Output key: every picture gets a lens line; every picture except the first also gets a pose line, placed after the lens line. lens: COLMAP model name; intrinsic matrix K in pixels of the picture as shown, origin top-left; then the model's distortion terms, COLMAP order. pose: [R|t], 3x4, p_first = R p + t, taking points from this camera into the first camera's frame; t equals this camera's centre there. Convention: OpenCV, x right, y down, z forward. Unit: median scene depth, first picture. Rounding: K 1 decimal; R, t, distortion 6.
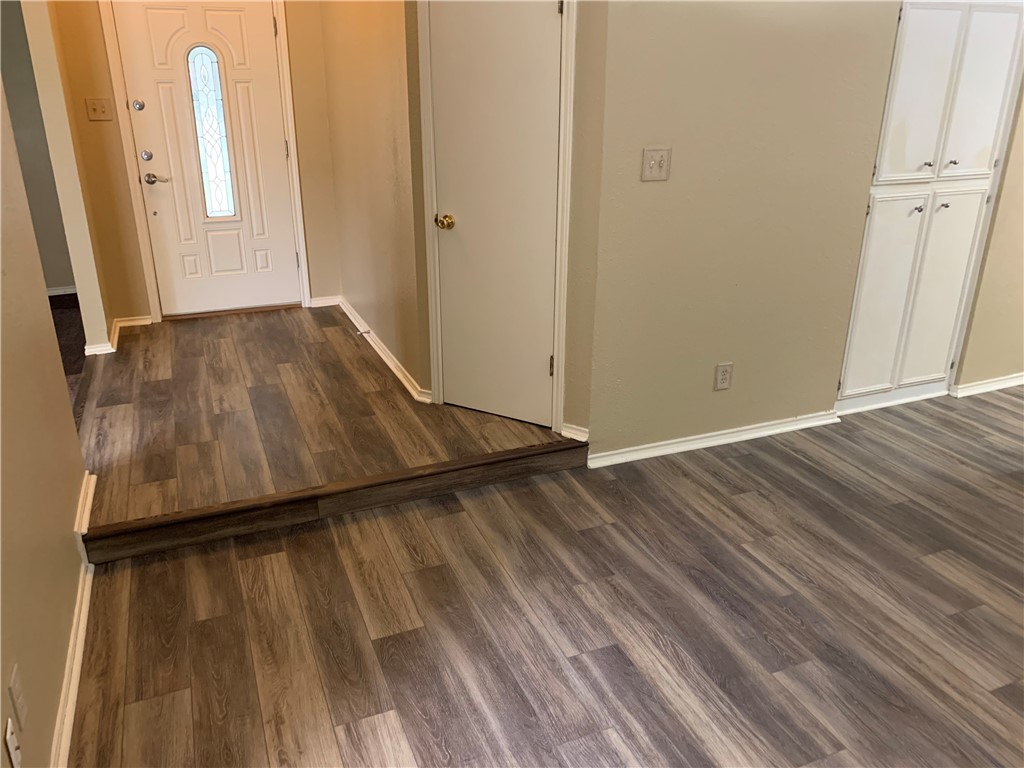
lens RADIAL K [[783.6, 0, 506.3], [0, 783.6, 379.6], [0, 0, 1]] dist [0.023416, -0.027263]
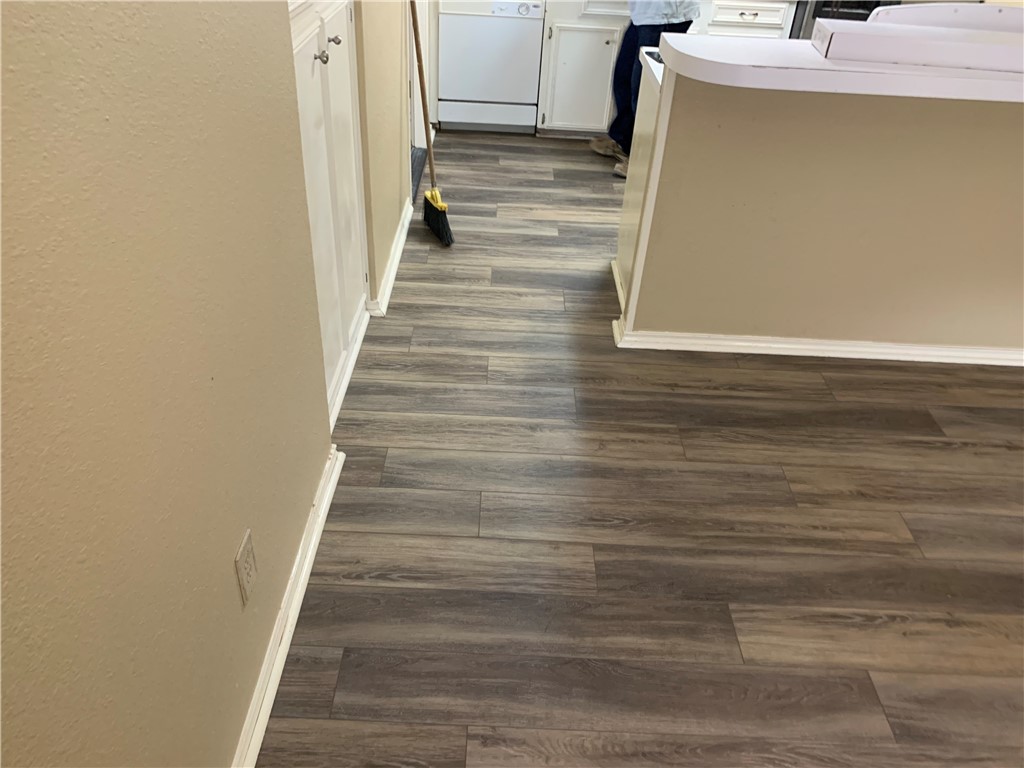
lens RADIAL K [[783.6, 0, 502.3], [0, 783.6, 378.8], [0, 0, 1]] dist [0.023416, -0.027263]
pose [[0.399601, -0.503368, 0.766120, 0.063890], [0.288593, 0.862330, 0.416054, -0.225874], [-0.870076, 0.054841, 0.489857, 0.683663]]
